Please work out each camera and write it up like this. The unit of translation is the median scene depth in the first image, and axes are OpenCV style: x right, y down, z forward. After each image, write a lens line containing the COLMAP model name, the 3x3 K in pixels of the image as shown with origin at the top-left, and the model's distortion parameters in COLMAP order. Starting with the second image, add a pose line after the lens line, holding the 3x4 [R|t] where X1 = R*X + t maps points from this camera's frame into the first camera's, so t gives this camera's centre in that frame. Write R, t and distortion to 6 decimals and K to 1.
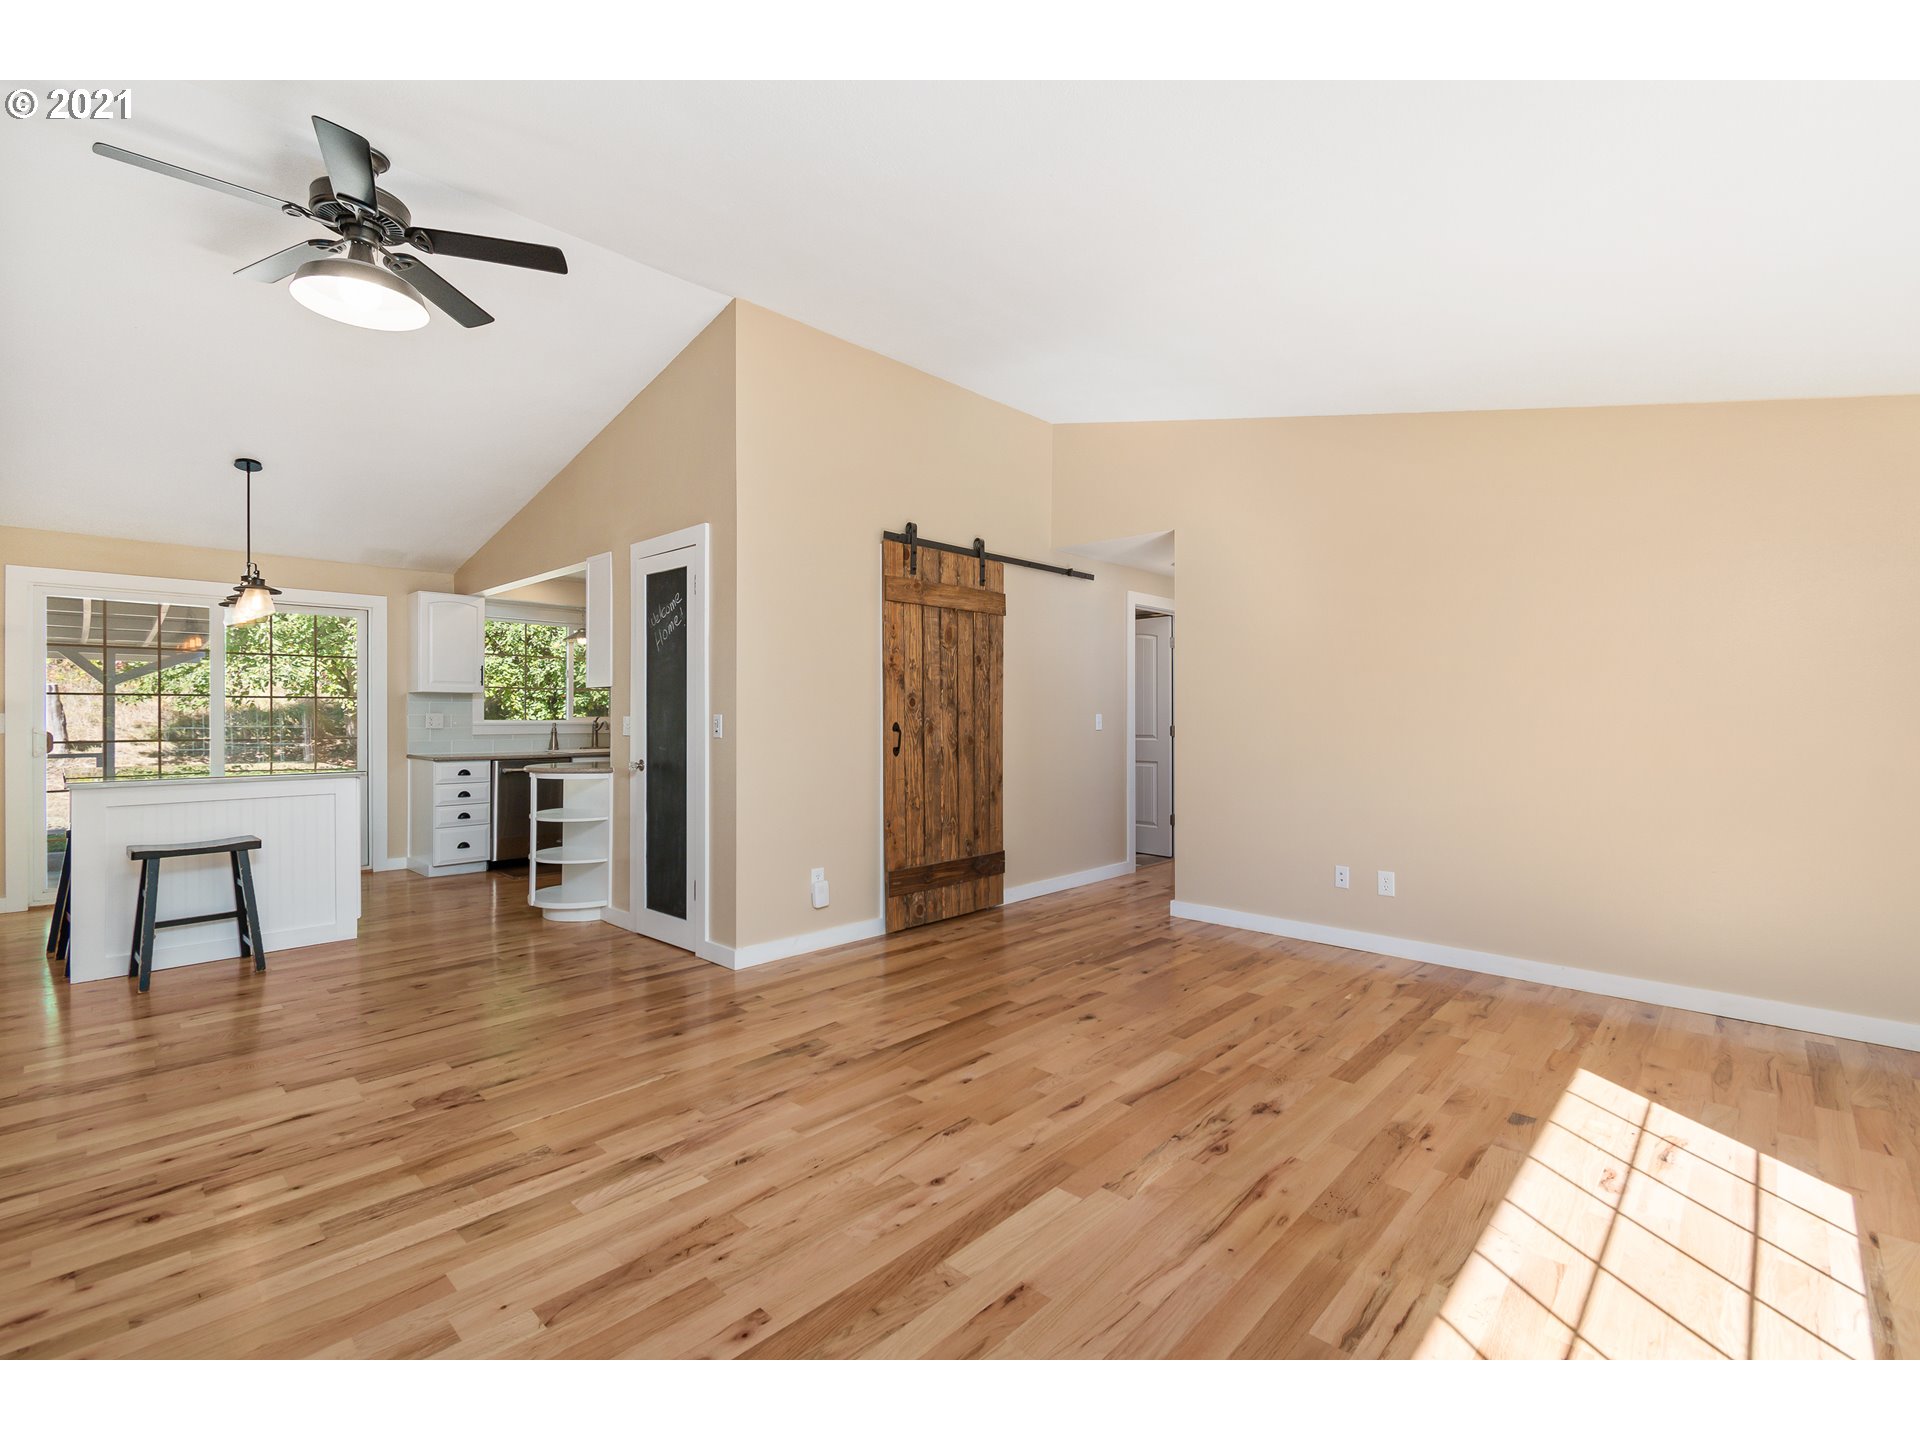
lens RADIAL K [[863.8, 0, 953.3], [0, 863.8, 722.8], [0, 0, 1]] dist [0.001322, -0.001991]
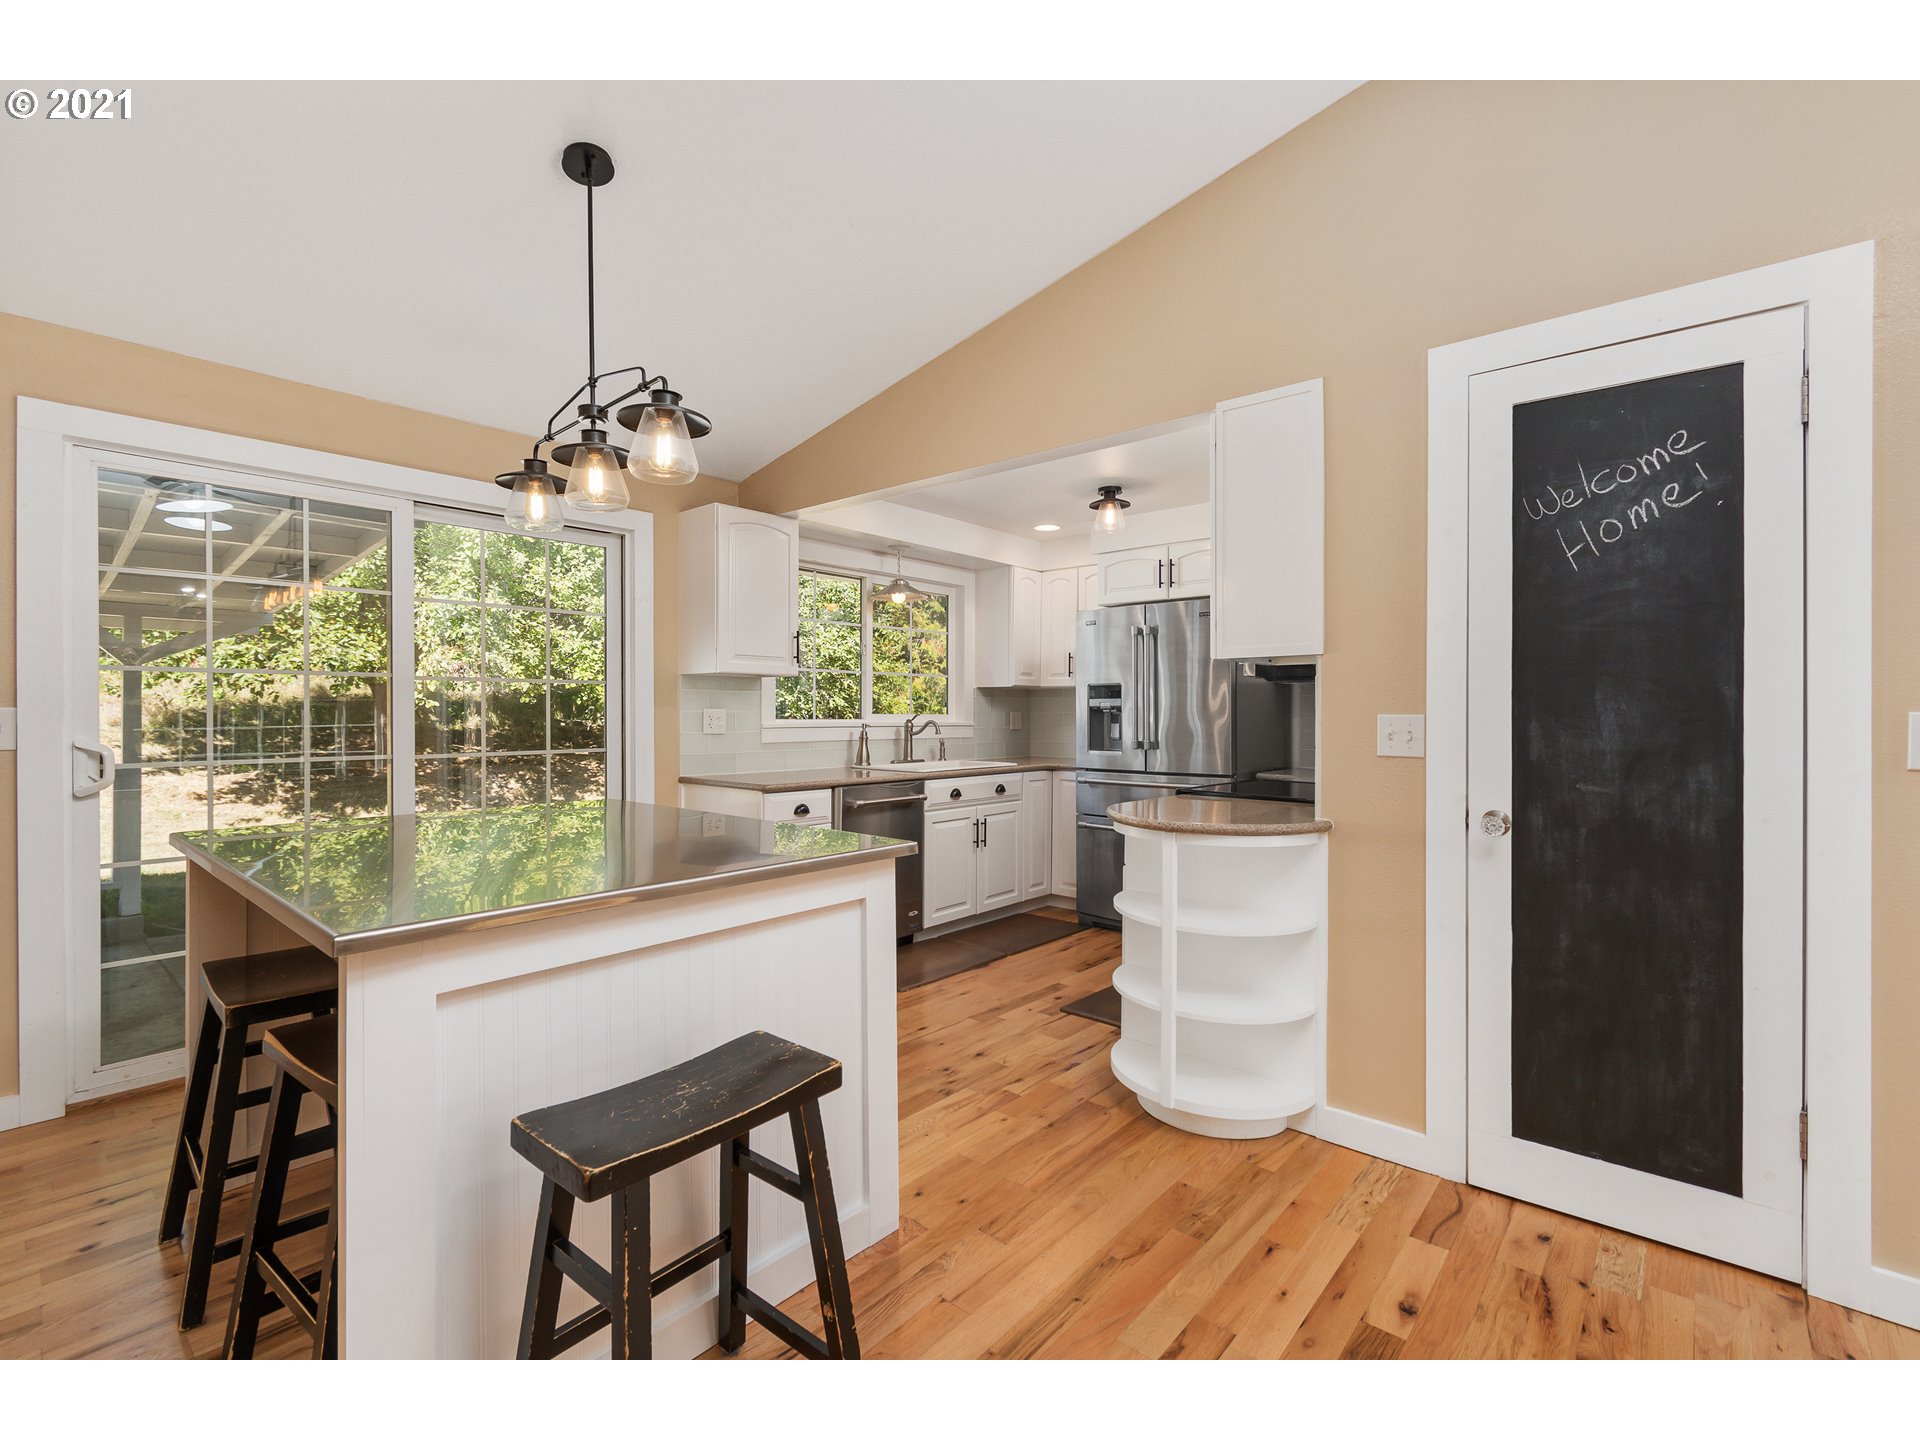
lens RADIAL K [[863.8, 0, 958.5], [0, 863.8, 717.5], [0, 0, 1]] dist [0.001322, -0.001991]
pose [[0.998982, -0.001106, 0.045107, -0.537558], [0.001097, 0.999999, 0.000206, -0.005433], [-0.045108, -0.000156, 0.998982, 0.448592]]
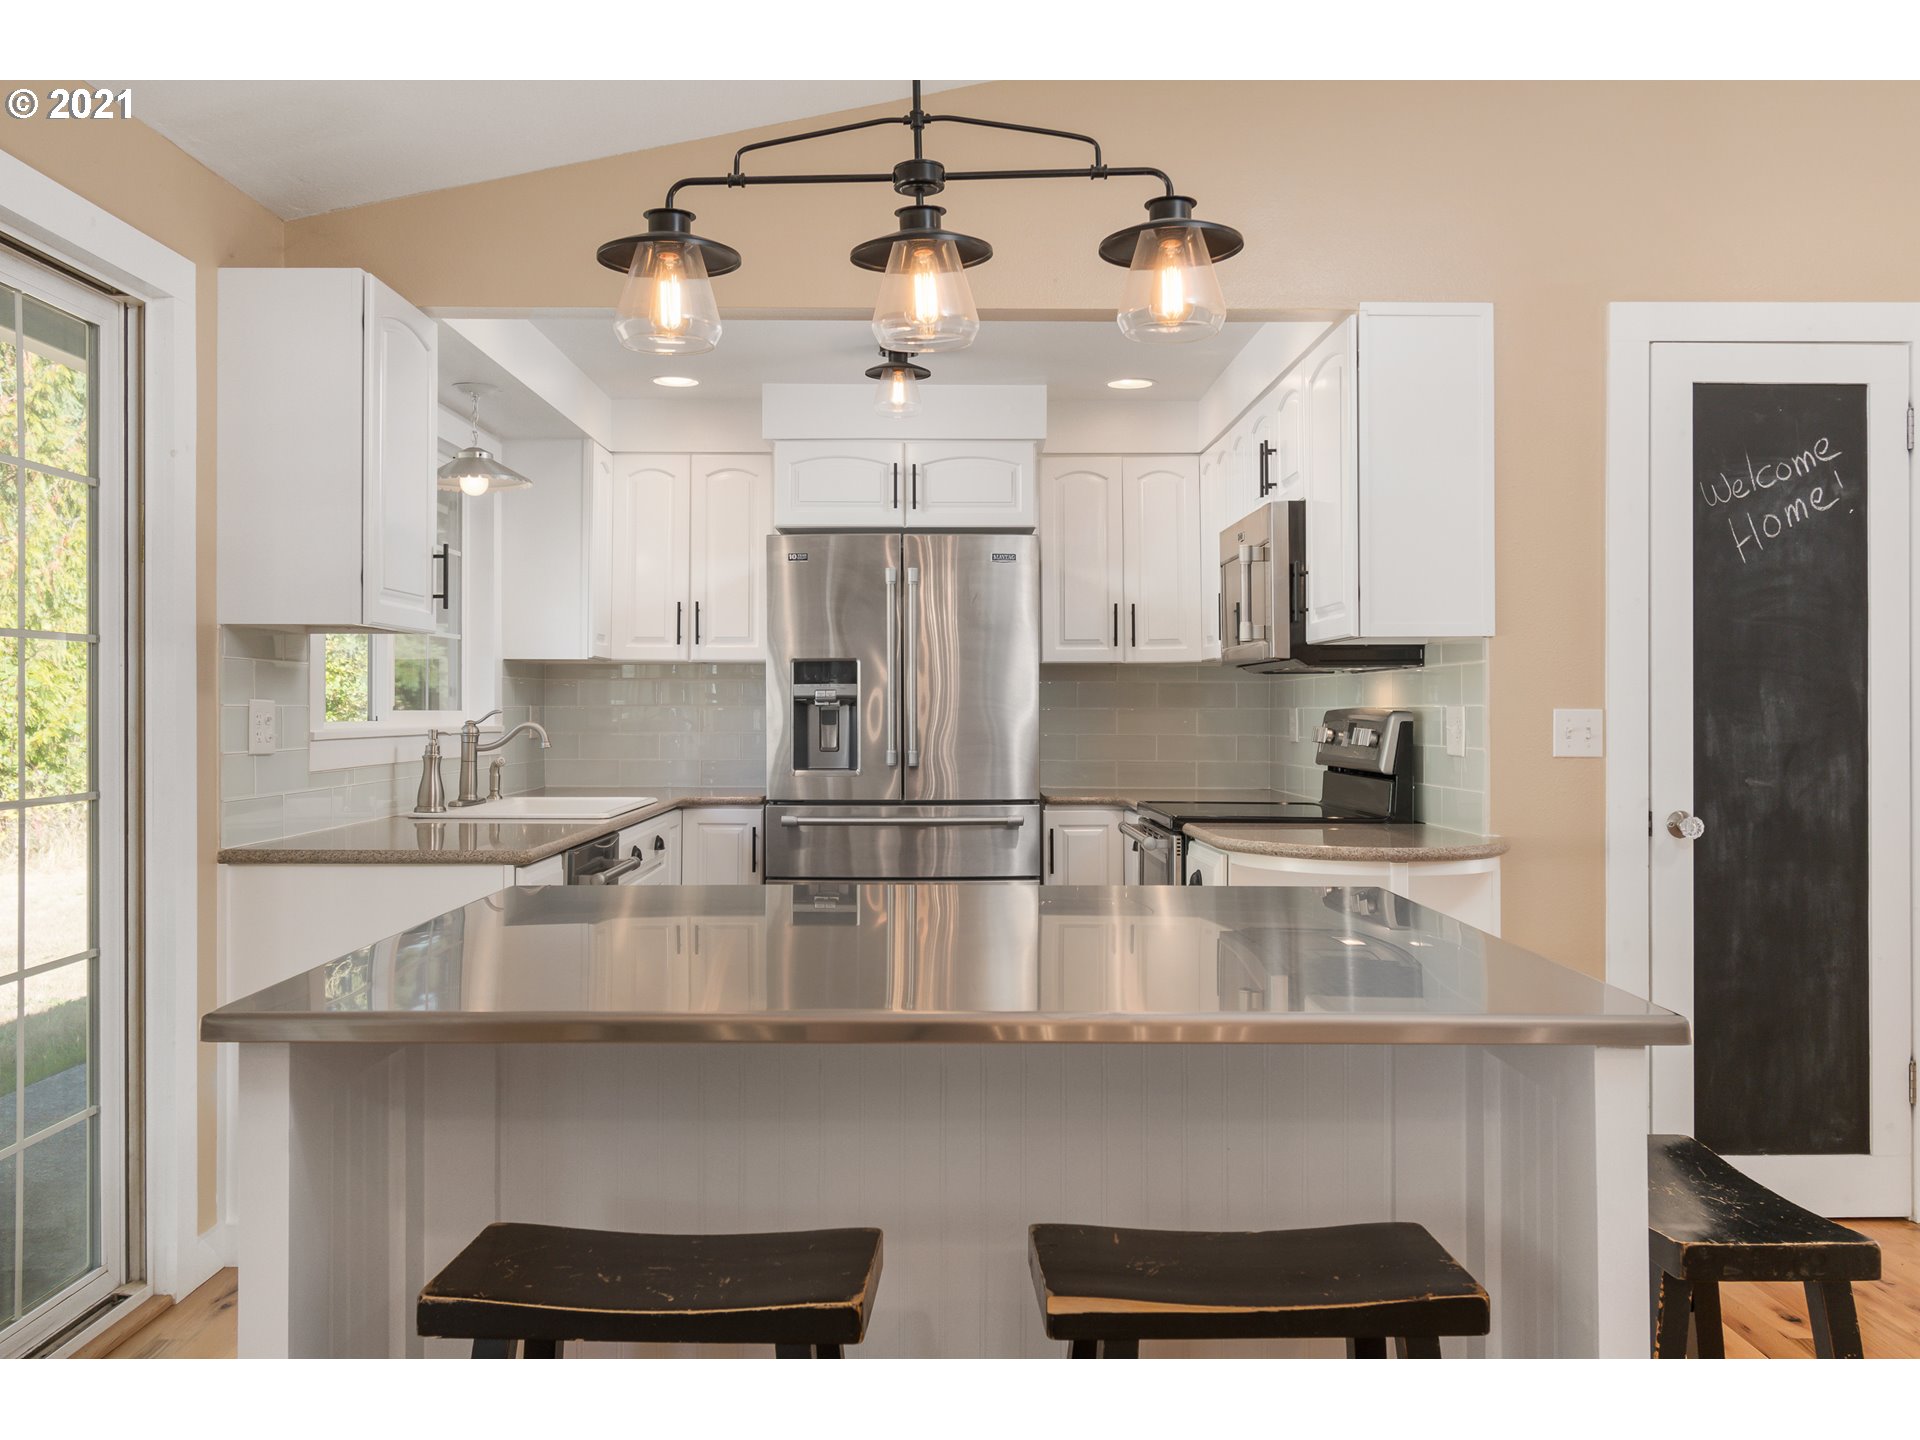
lens RADIAL K [[1591.6, 0, 958.6], [0, 1591.6, 702.8], [0, 0, 1]] dist [0.003384, 0.001585]
pose [[0.721801, -0.001739, 0.692098, -0.942696], [0.005840, 0.999977, -0.003578, -0.008155], [-0.692076, 0.006625, 0.721794, 0.545801]]
